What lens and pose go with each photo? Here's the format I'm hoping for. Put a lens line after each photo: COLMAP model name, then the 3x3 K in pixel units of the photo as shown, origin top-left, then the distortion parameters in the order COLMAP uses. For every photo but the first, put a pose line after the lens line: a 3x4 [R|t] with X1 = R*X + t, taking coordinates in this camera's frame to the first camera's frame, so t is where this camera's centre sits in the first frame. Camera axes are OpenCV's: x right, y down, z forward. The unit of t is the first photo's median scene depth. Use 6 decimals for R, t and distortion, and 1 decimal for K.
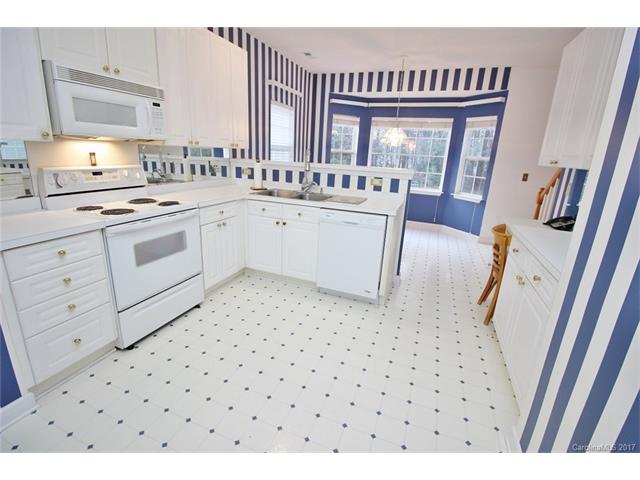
lens RADIAL K [[304.7, 0, 316.2], [0, 304.7, 238.0], [0, 0, 1]] dist [-0.004845, -0.001367]
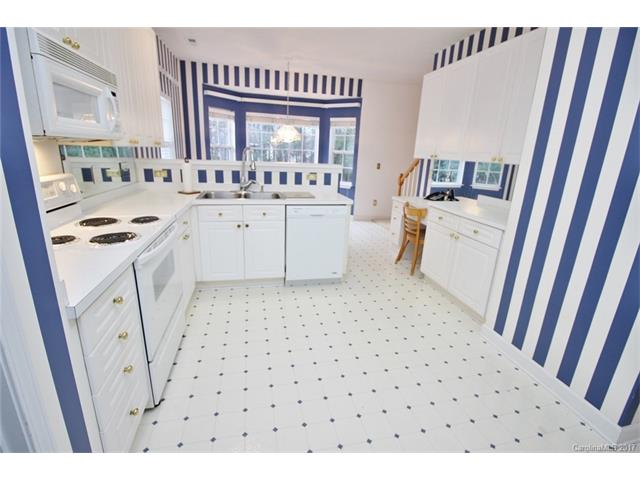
lens RADIAL K [[304.7, 0, 315.2], [0, 304.7, 241.1], [0, 0, 1]] dist [-0.004845, -0.001367]
pose [[0.826004, -0.174109, 0.536100, -0.361291], [0.154189, 0.984616, 0.082206, -0.035770], [-0.542165, 0.014758, 0.840143, 0.053849]]
